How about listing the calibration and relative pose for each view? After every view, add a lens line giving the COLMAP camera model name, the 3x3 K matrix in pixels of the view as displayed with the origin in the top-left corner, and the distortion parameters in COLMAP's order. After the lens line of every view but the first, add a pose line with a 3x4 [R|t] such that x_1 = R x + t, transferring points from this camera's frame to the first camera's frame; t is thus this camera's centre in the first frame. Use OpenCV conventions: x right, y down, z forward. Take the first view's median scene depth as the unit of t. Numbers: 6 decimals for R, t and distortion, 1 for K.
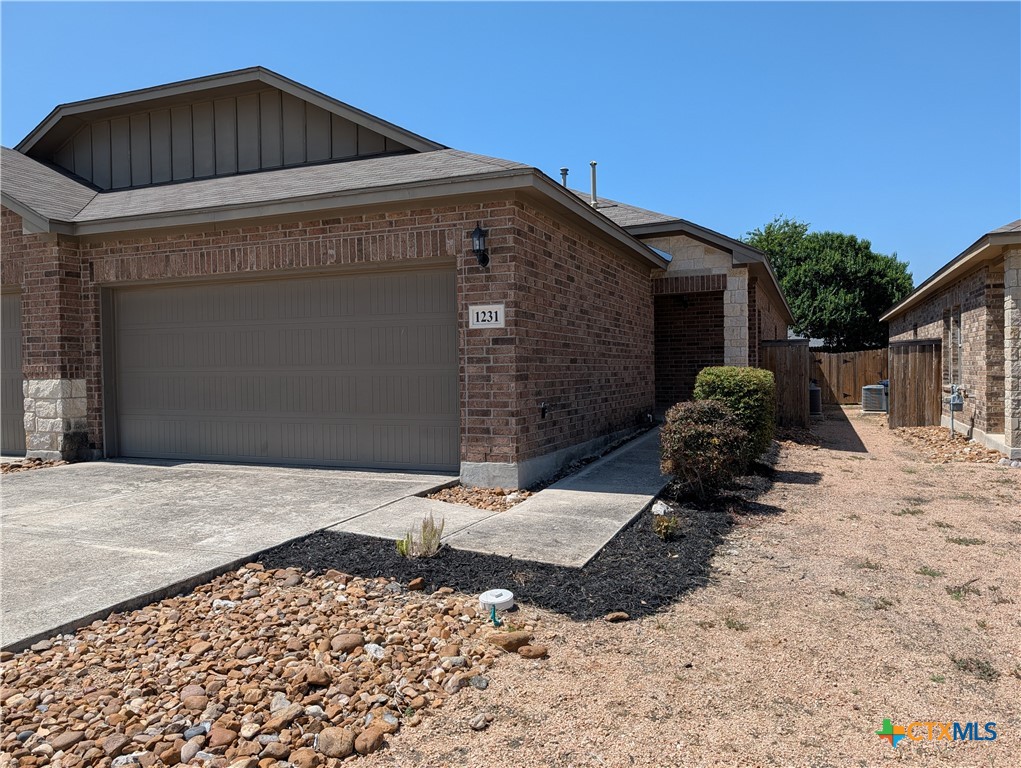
lens RADIAL K [[726.3, 0, 513.5], [0, 726.3, 385.5], [0, 0, 1]] dist [0.010191, 0.002763]
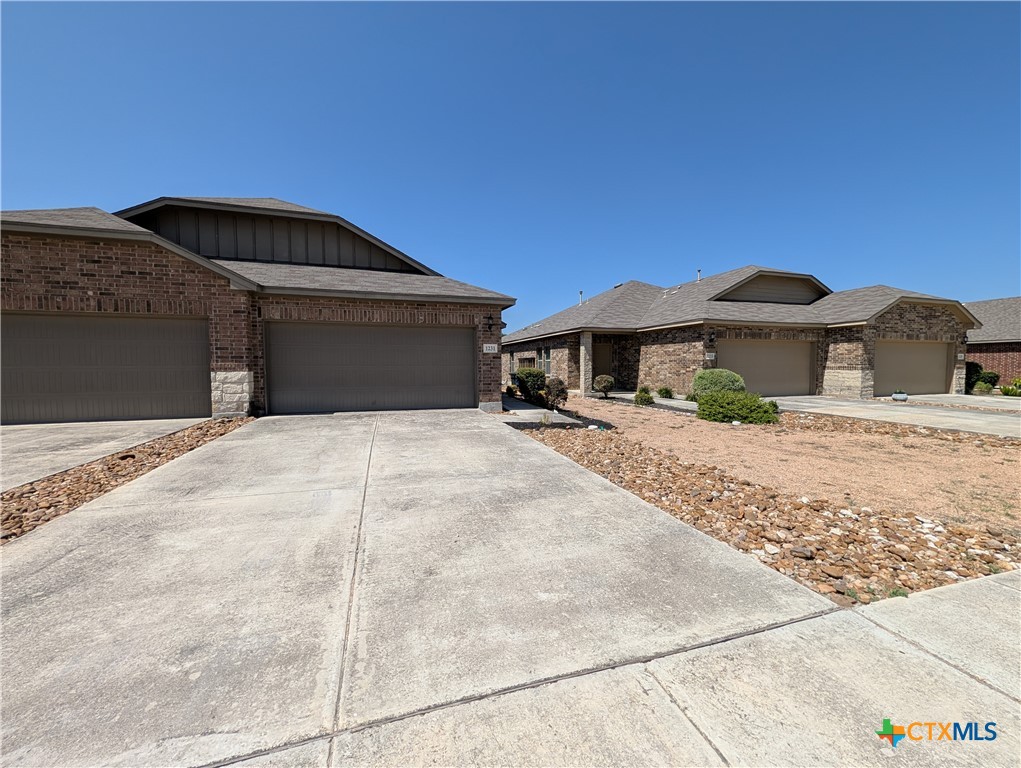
lens RADIAL K [[392.9, 0, 509.1], [0, 392.9, 383.0], [0, 0, 1]] dist [0.000394, 0.000355]
pose [[0.780404, -0.015663, 0.625079, -0.717127], [0.007553, 0.999849, 0.015624, 0.009233], [-0.625230, -0.007472, 0.780405, -0.153150]]
